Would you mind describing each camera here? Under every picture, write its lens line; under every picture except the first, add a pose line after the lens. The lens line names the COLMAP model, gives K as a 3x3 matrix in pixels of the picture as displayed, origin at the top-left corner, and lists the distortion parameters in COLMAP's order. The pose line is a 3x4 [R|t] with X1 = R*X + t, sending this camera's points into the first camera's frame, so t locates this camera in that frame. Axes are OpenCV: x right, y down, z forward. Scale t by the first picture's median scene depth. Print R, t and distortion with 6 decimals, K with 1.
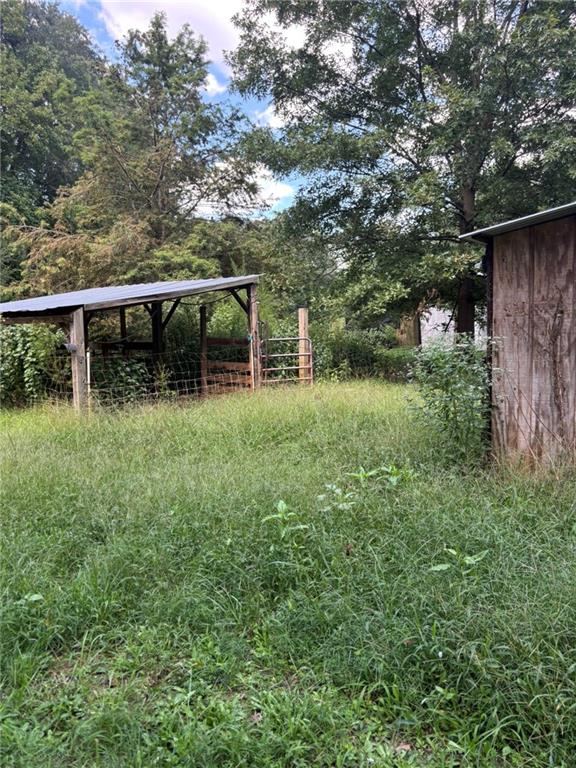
lens RADIAL K [[571.0, 0, 287.1], [0, 571.0, 382.9], [0, 0, 1]] dist [0.047228, -0.056139]
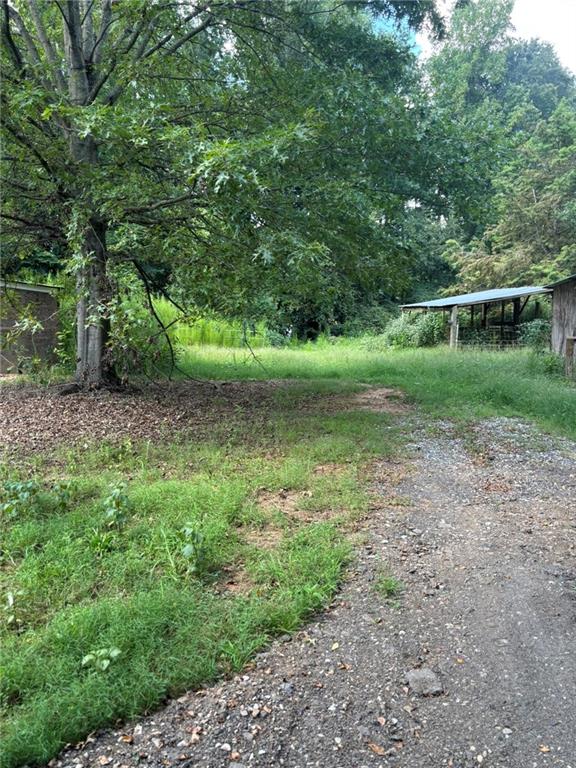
lens RADIAL K [[571.0, 0, 288.8], [0, 571.0, 385.0], [0, 0, 1]] dist [0.047228, -0.056139]
pose [[0.707089, 0.109064, -0.698663, 0.439812], [-0.085285, 0.993975, 0.068850, 0.047884], [0.701963, 0.010902, 0.712130, -0.605423]]
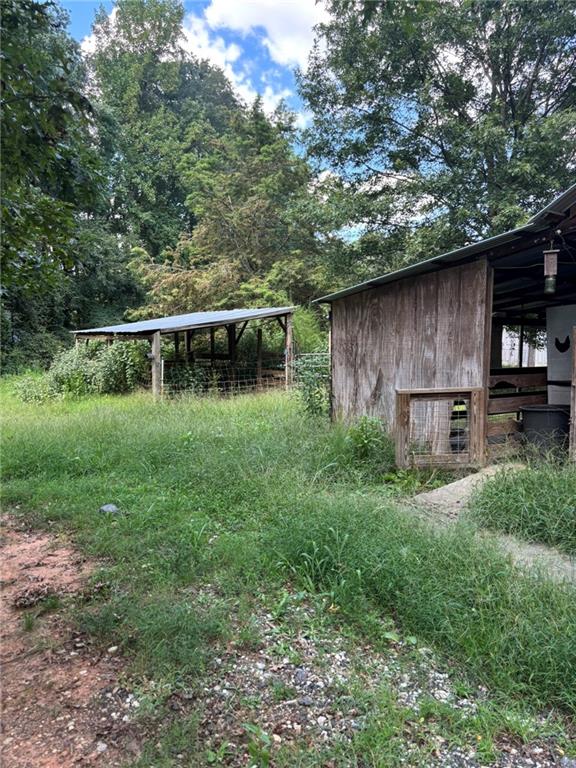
lens RADIAL K [[571.0, 0, 292.1], [0, 571.0, 387.8], [0, 0, 1]] dist [0.047228, -0.056139]
pose [[0.970844, 0.040189, -0.236320, 0.191503], [-0.043792, 0.998990, -0.010013, 0.011687], [0.235679, 0.020070, 0.971624, -0.217544]]
